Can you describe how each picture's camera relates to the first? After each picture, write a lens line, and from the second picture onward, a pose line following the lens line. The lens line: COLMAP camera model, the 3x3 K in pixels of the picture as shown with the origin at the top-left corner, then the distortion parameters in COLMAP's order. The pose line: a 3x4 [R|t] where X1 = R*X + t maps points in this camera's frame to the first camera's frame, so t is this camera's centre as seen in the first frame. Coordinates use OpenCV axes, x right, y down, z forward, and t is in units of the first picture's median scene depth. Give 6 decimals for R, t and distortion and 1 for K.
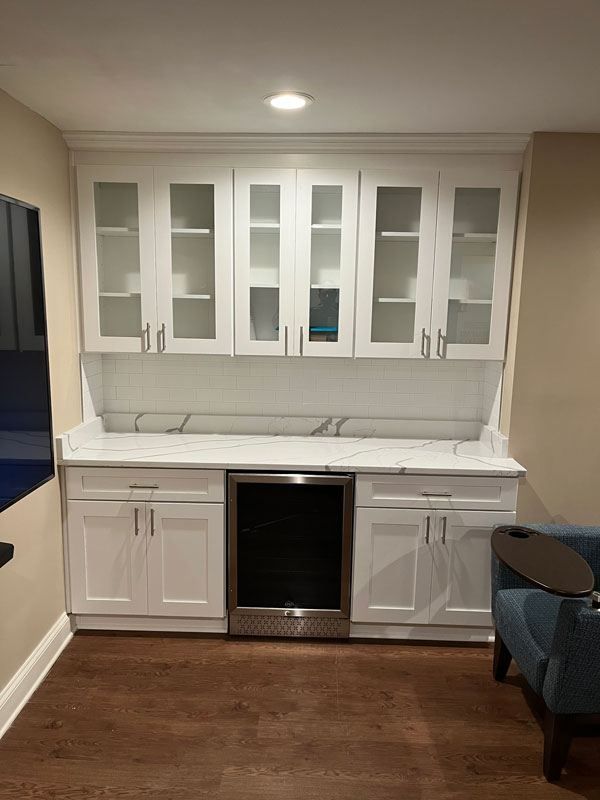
lens RADIAL K [[604.2, 0, 300.0], [0, 604.2, 400.0], [0, 0, 1]] dist [0.084234, -0.106837]
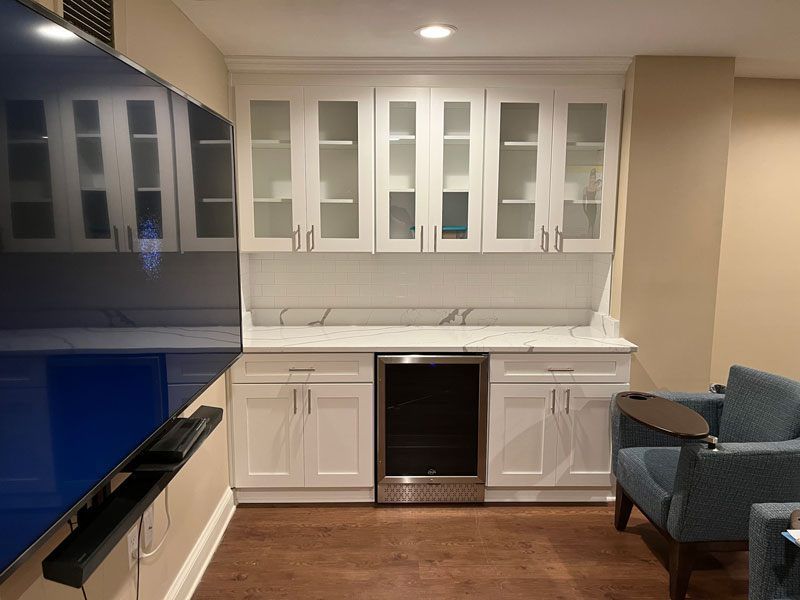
lens RADIAL K [[602.6, 0, 400.0], [0, 602.6, 300.0], [0, 0, 1]] dist [0.078300, -0.097667]
pose [[0.998803, -0.020091, 0.044592, -0.120224], [0.021166, 0.999493, -0.023770, 0.043504], [-0.044092, 0.024685, 0.998722, -0.121363]]
